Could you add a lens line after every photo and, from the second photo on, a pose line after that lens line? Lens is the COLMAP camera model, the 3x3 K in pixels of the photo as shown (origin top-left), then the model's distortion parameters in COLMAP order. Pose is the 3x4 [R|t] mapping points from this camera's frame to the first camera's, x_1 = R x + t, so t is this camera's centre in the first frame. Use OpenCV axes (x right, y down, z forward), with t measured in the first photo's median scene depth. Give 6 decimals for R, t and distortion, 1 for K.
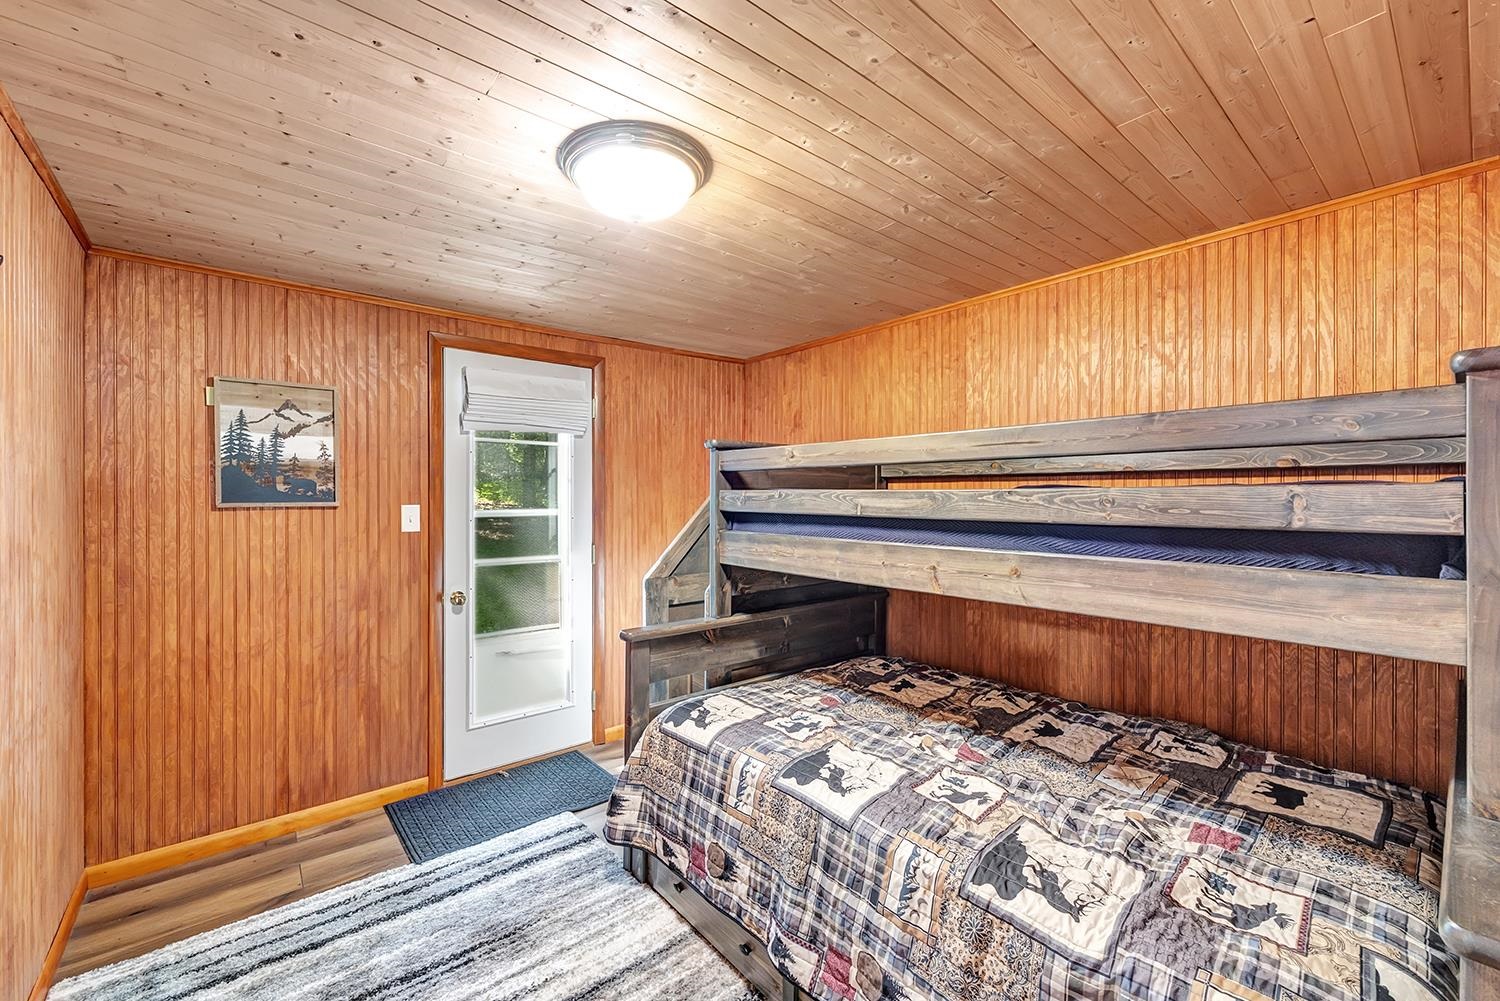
lens RADIAL K [[617.2, 0, 746.0], [0, 617.2, 502.2], [0, 0, 1]] dist [0.002097, 0.000313]
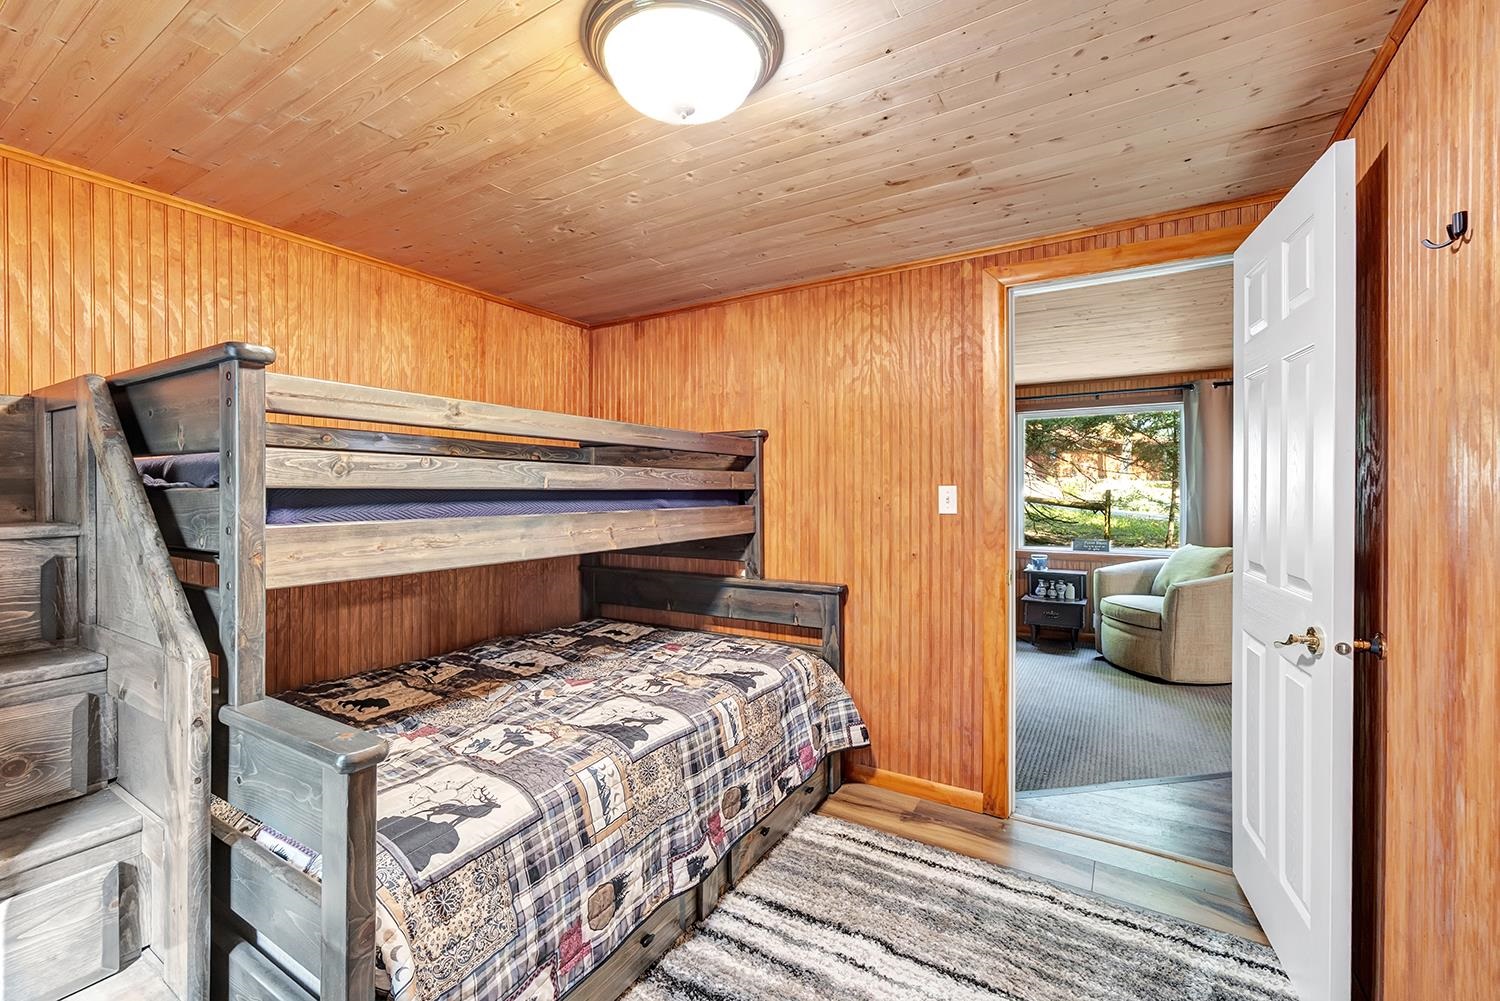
lens RADIAL K [[635.6, 0, 655.9], [0, 635.6, 493.6], [0, 0, 1]] dist [-0.001867, -0.000076]
pose [[-0.247815, -0.005247, 0.968793, -0.752605], [0.006881, 0.999951, 0.007175, 0.020582], [-0.968783, 0.008444, -0.247767, 0.967079]]
